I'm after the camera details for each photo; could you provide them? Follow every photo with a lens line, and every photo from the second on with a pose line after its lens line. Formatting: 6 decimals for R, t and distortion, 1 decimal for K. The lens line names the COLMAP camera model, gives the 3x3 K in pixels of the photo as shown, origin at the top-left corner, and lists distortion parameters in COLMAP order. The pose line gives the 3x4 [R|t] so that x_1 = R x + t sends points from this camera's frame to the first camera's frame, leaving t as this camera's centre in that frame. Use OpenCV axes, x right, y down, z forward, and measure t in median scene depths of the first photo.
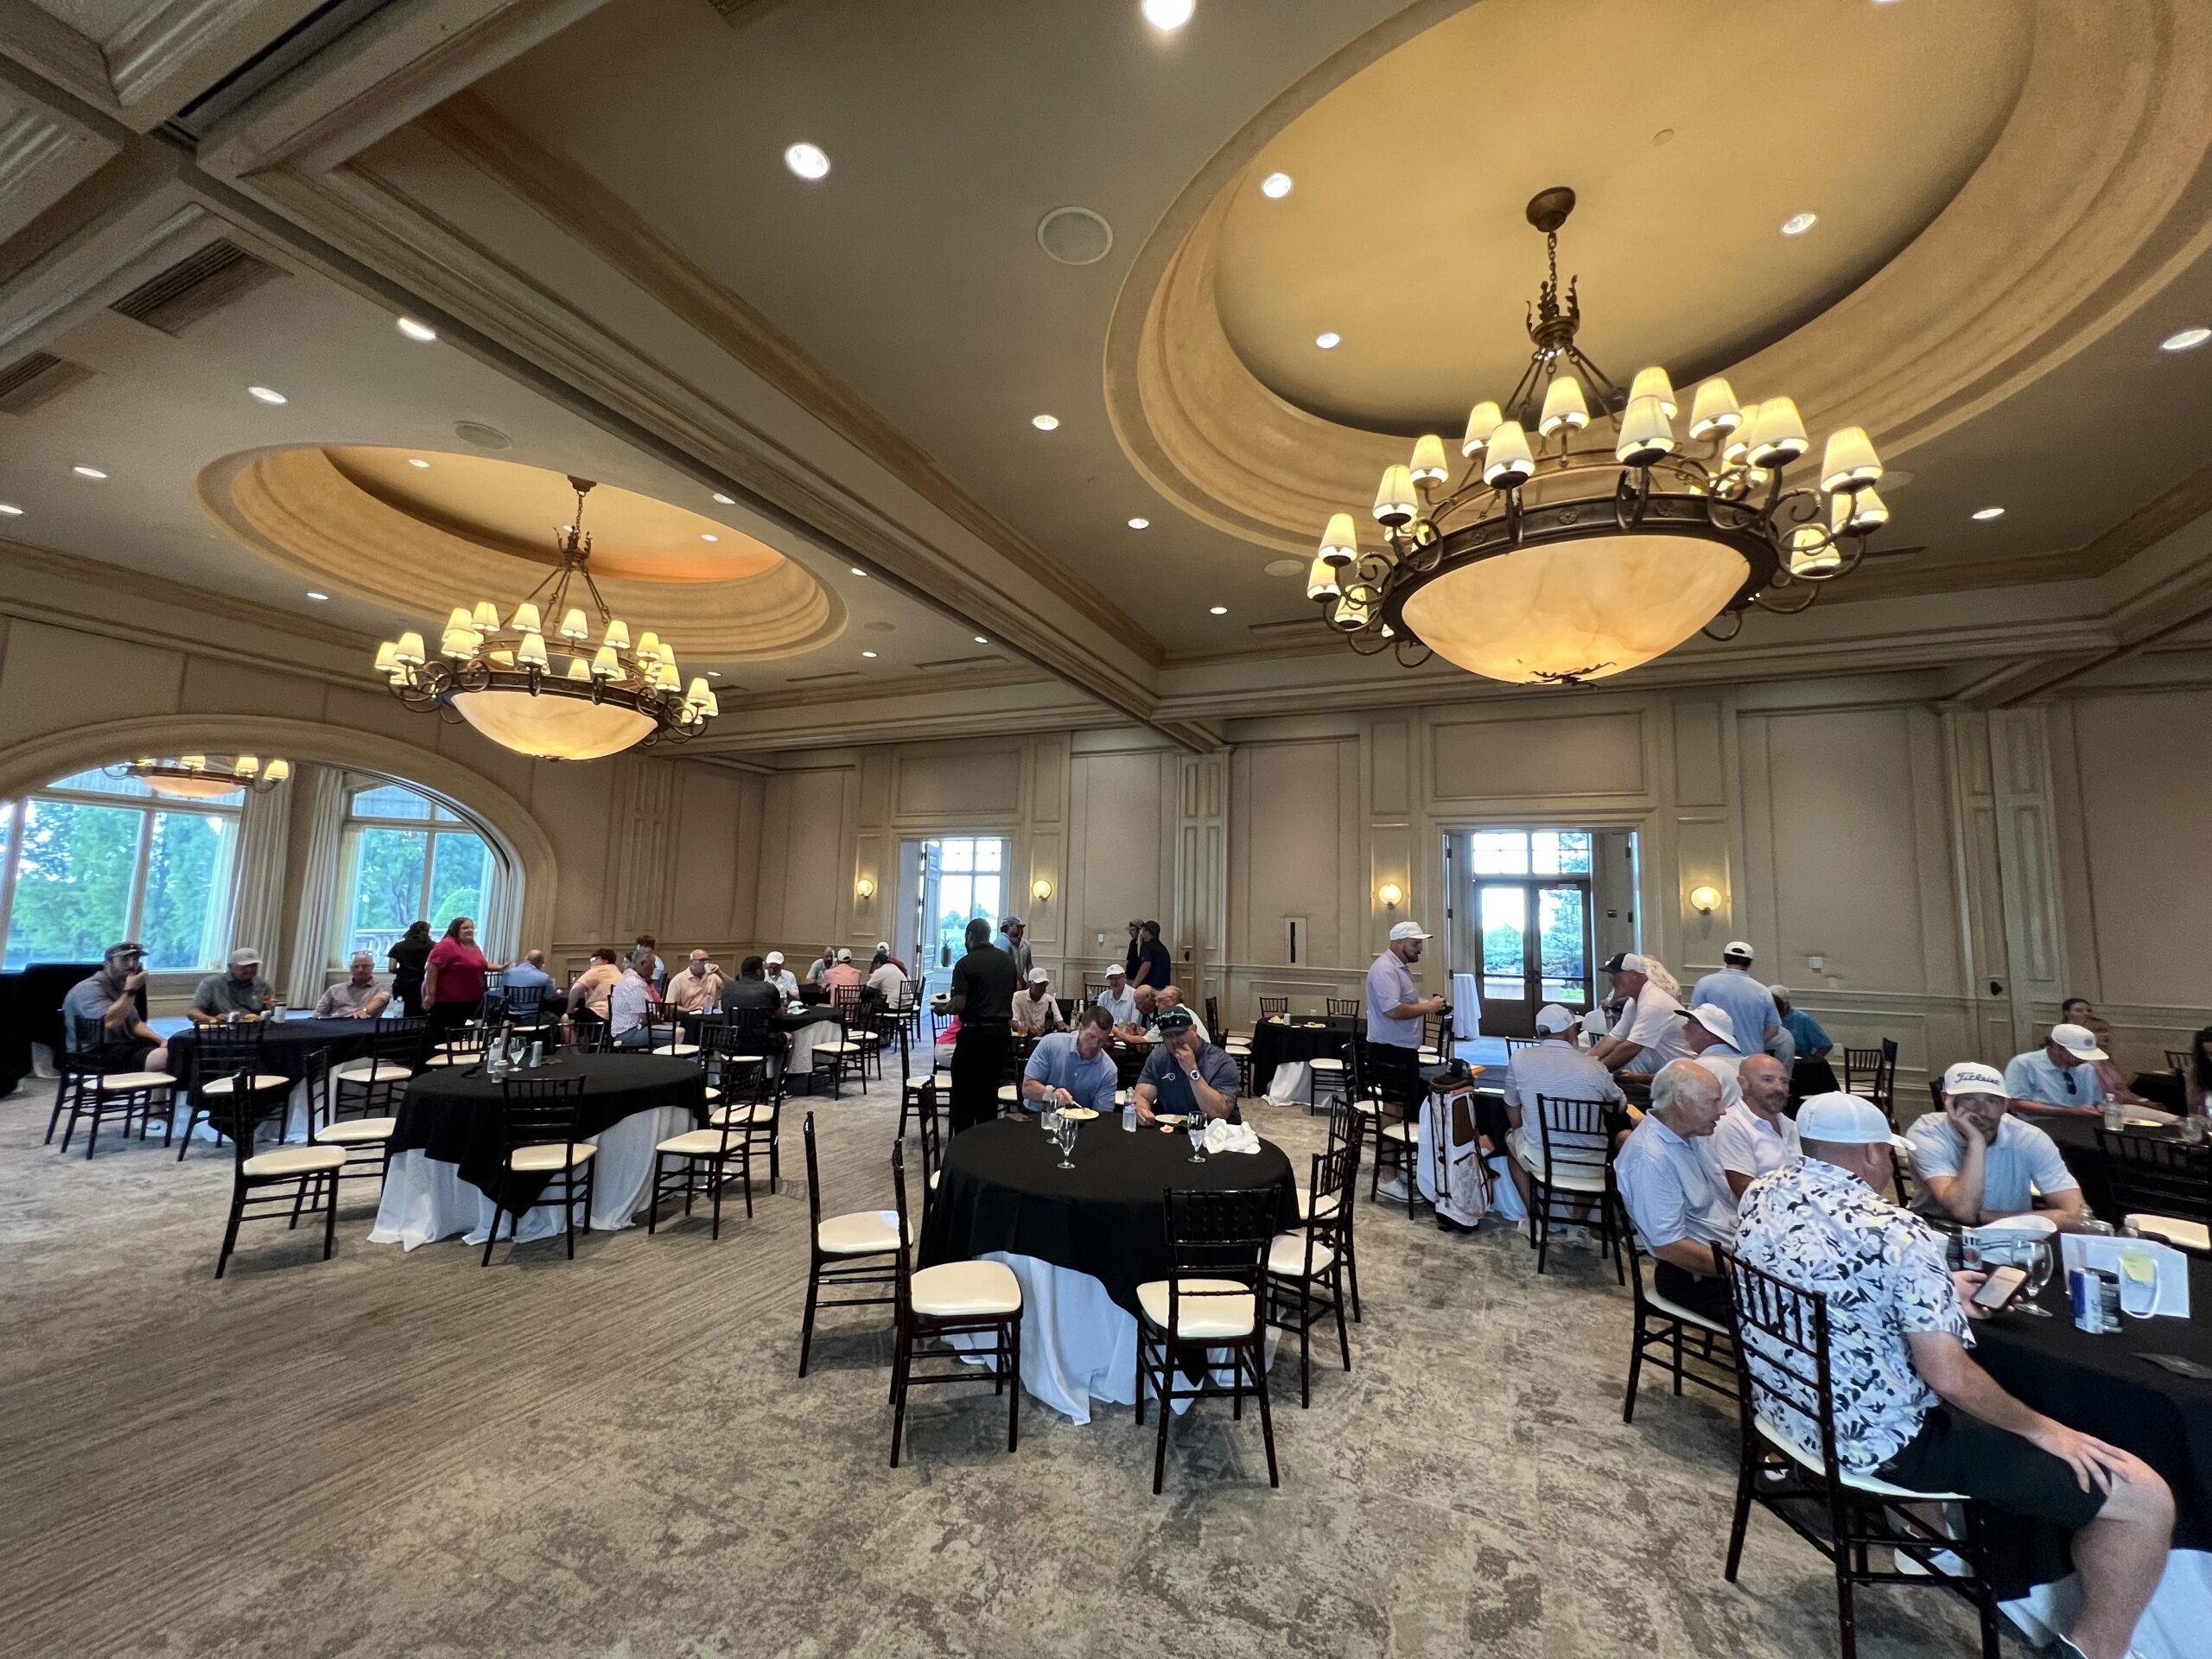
lens RADIAL K [[886.1, 0, 1105.3], [0, 886.1, 826.8], [0, 0, 1]] dist [-0.001350, 0.000484]
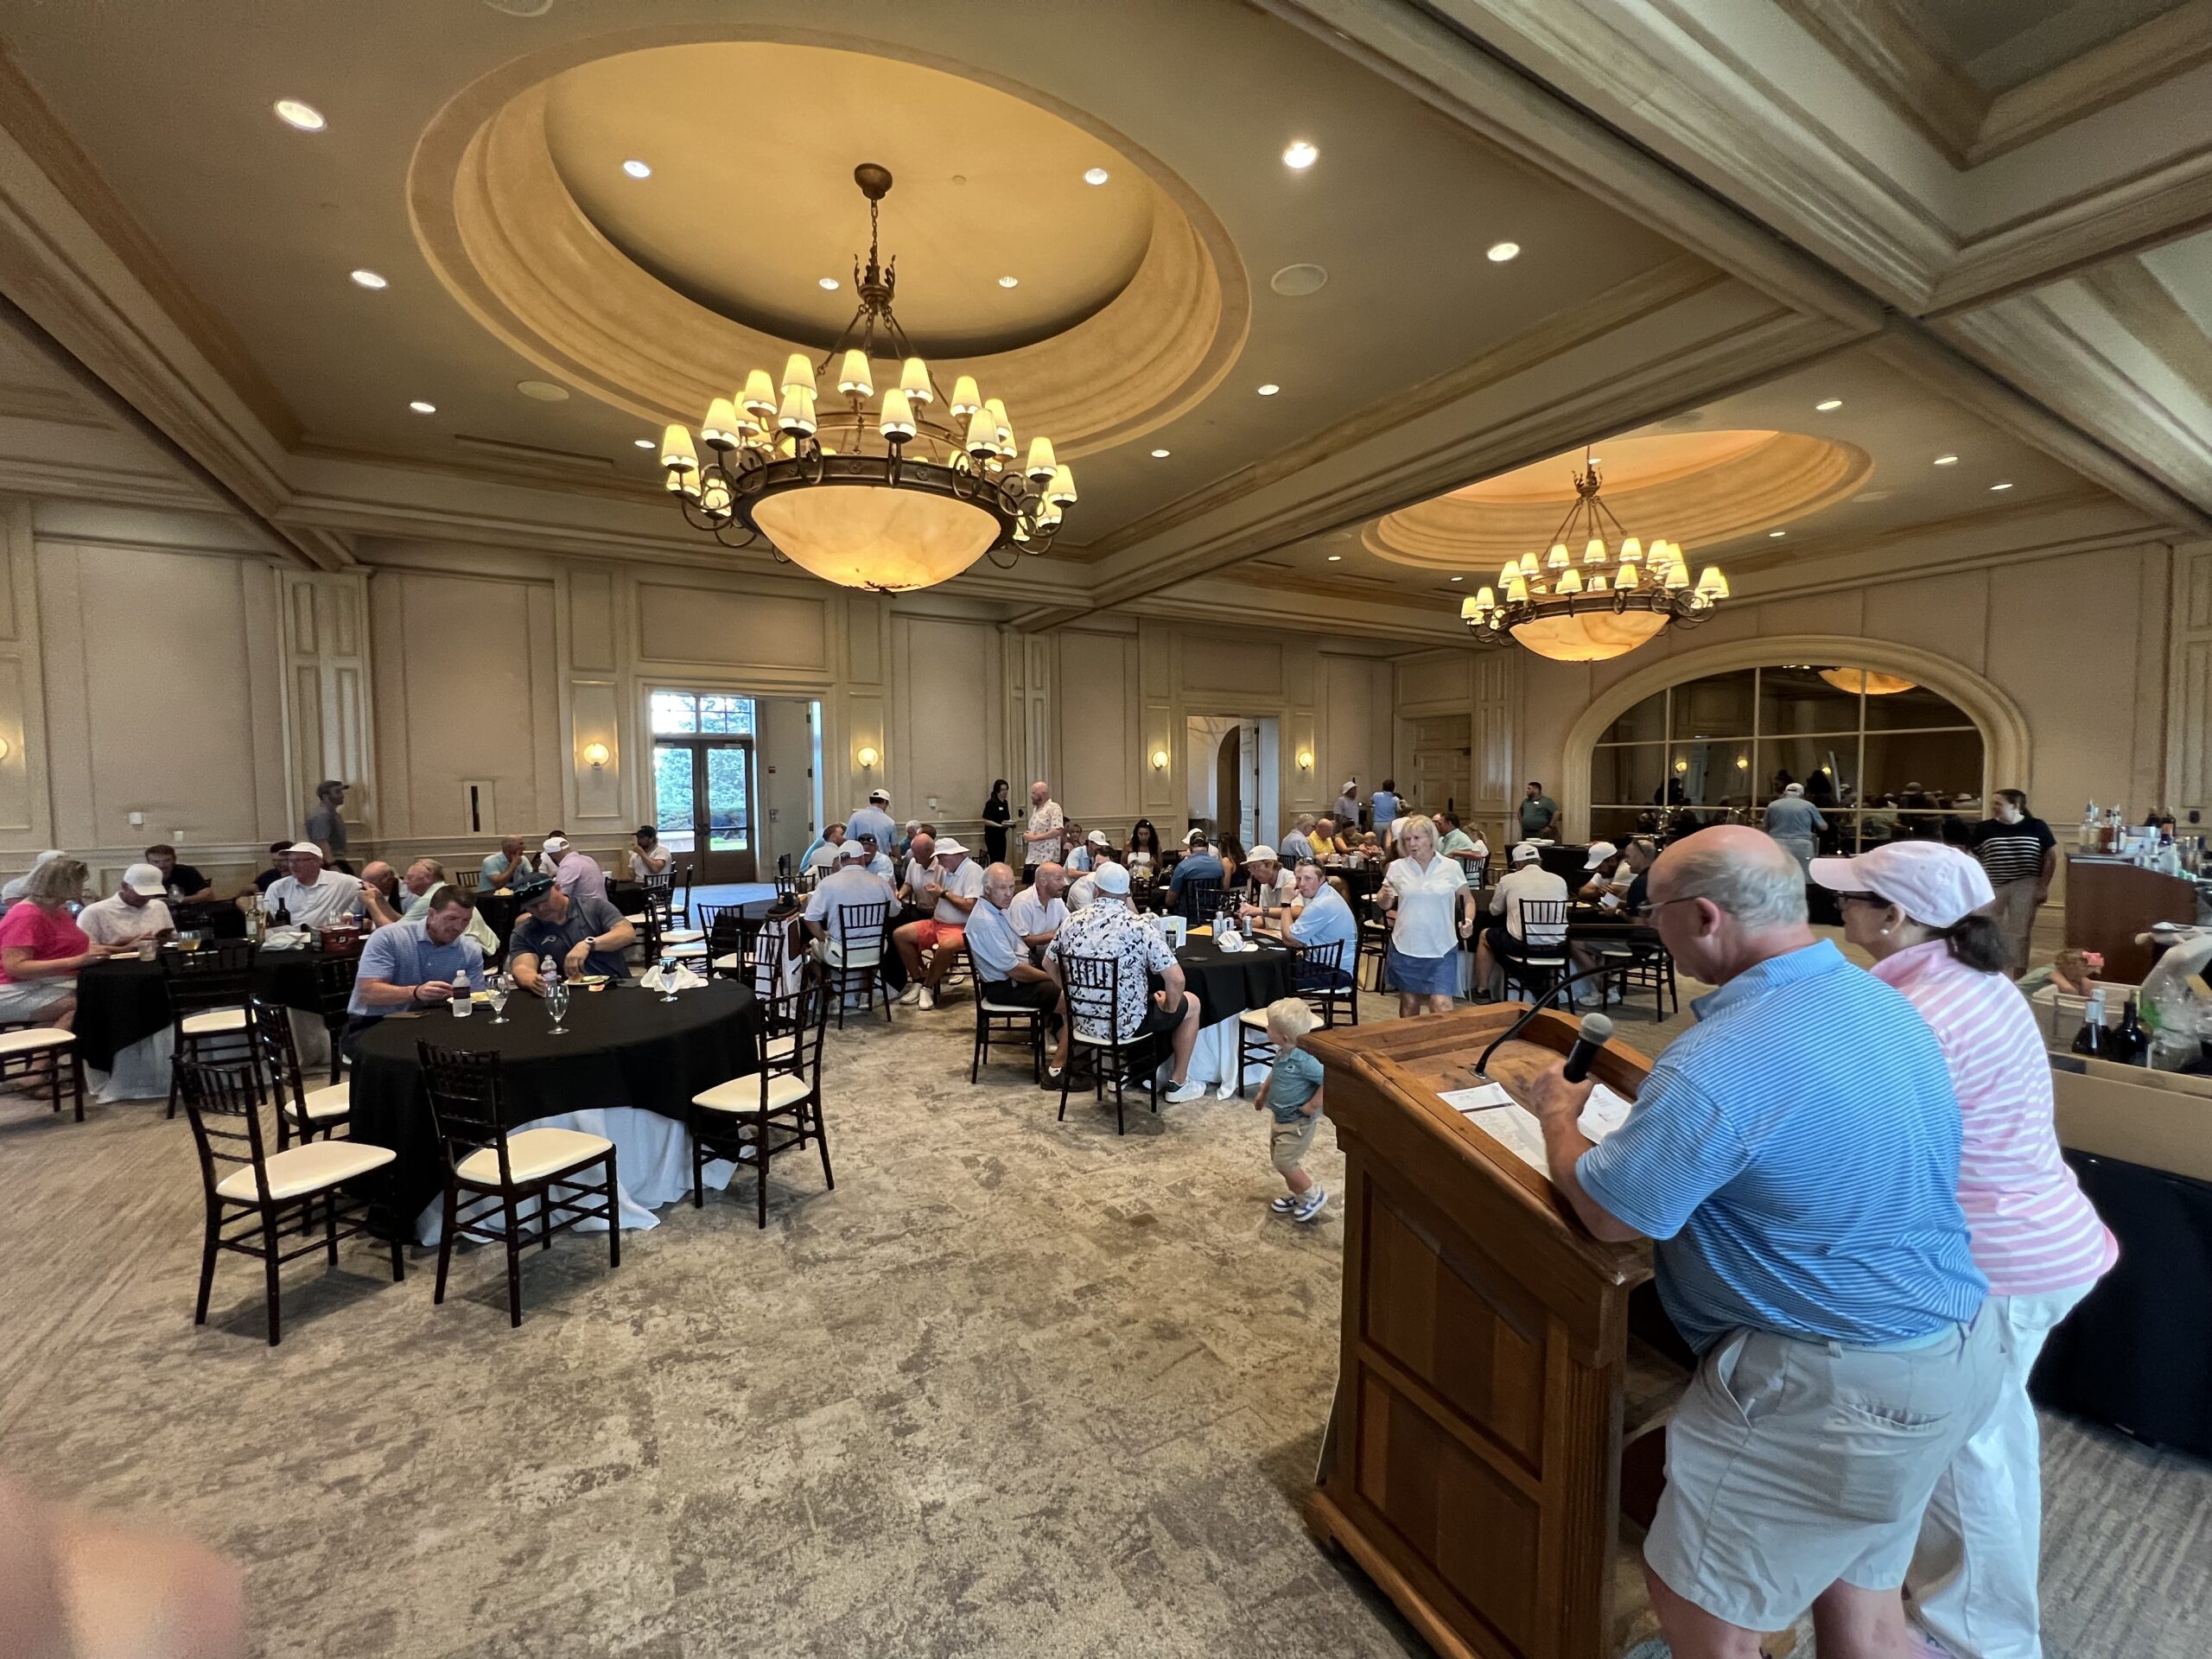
lens RADIAL K [[886.1, 0, 1105.3], [0, 886.1, 826.8], [0, 0, 1]] dist [-0.001350, 0.000484]
pose [[0.569840, -0.070314, 0.818742, -0.352602], [-0.062506, 0.989737, 0.128504, -0.010539], [-0.819375, -0.124403, 0.559597, -0.029193]]
